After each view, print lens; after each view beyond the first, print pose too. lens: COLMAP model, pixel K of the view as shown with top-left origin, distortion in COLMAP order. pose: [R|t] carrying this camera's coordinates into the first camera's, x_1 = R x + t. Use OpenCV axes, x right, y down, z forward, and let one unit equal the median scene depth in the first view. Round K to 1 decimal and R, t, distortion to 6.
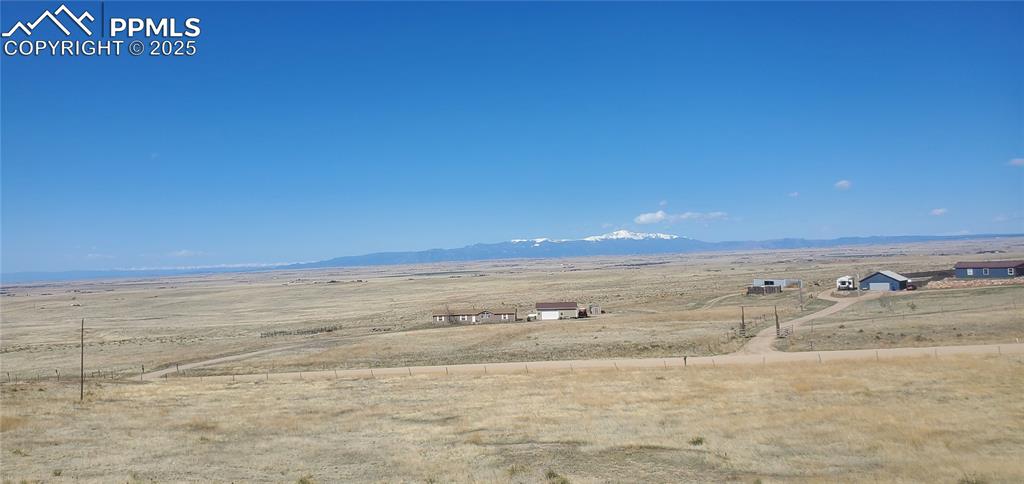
lens RADIAL K [[753.2, 0, 515.1], [0, 753.2, 222.1], [0, 0, 1]] dist [0.008053, -0.002559]
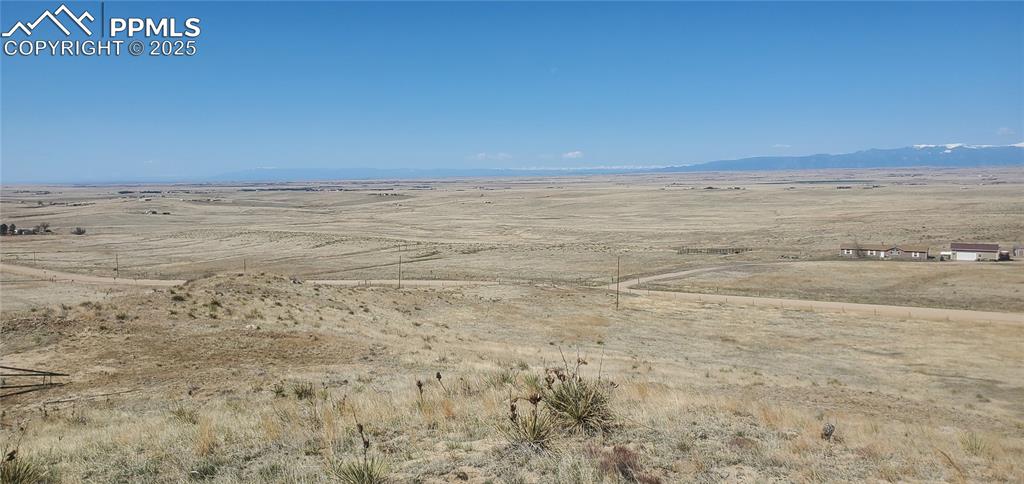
lens RADIAL K [[792.0, 0, 512.0], [0, 792.0, 242.0], [0, 0, 1]] dist [0.006454, 0.012663]
pose [[0.892560, 0.065788, -0.446104, -0.026465], [0.004423, 0.987975, 0.154549, -0.071347], [0.450907, -0.139918, 0.881536, -0.244135]]
